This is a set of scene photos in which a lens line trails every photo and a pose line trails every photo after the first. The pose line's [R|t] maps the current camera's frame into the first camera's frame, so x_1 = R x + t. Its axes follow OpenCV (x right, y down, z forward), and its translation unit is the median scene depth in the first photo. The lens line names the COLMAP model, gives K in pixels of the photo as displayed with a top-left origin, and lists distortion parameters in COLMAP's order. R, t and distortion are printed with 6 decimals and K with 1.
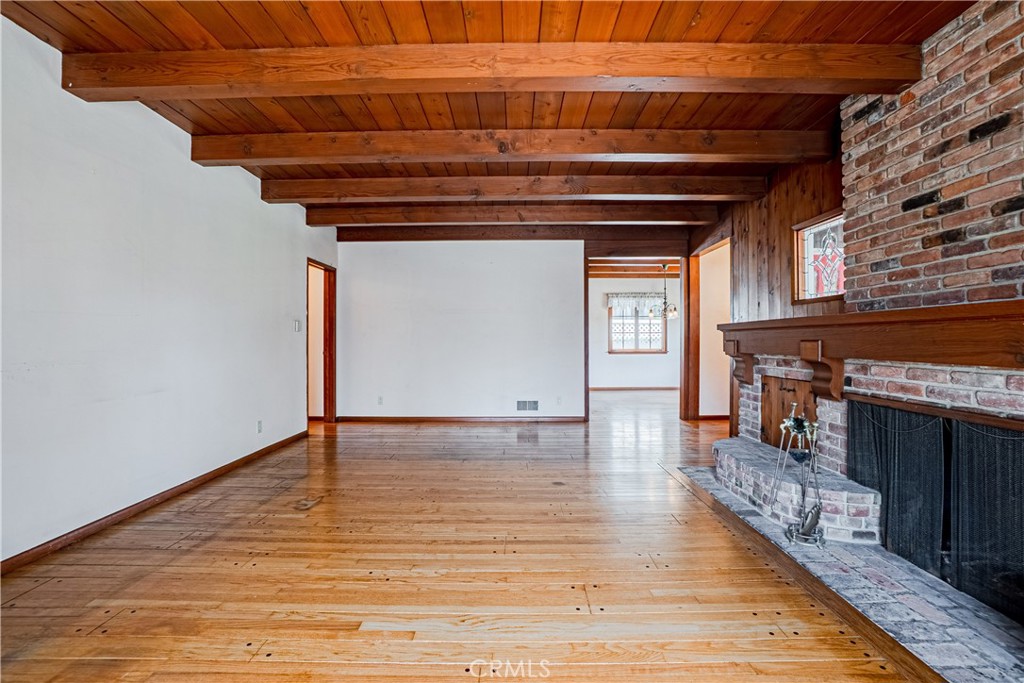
lens RADIAL K [[455.9, 0, 517.4], [0, 455.9, 339.9], [0, 0, 1]] dist [-0.054044, 0.017853]
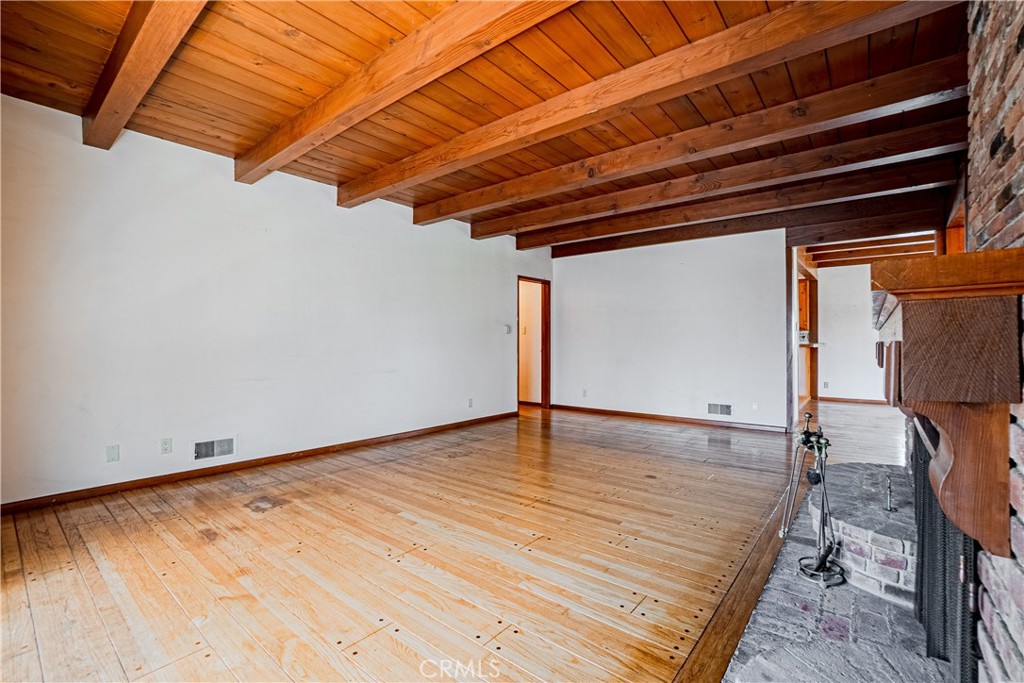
lens RADIAL K [[455.9, 0, 510.6], [0, 455.9, 340.7], [0, 0, 1]] dist [-0.054044, 0.017853]
pose [[0.776987, 0.002521, -0.629512, 0.532449], [-0.001865, 0.999997, 0.001703, -0.000853], [0.629514, -0.000149, 0.776989, -0.022265]]
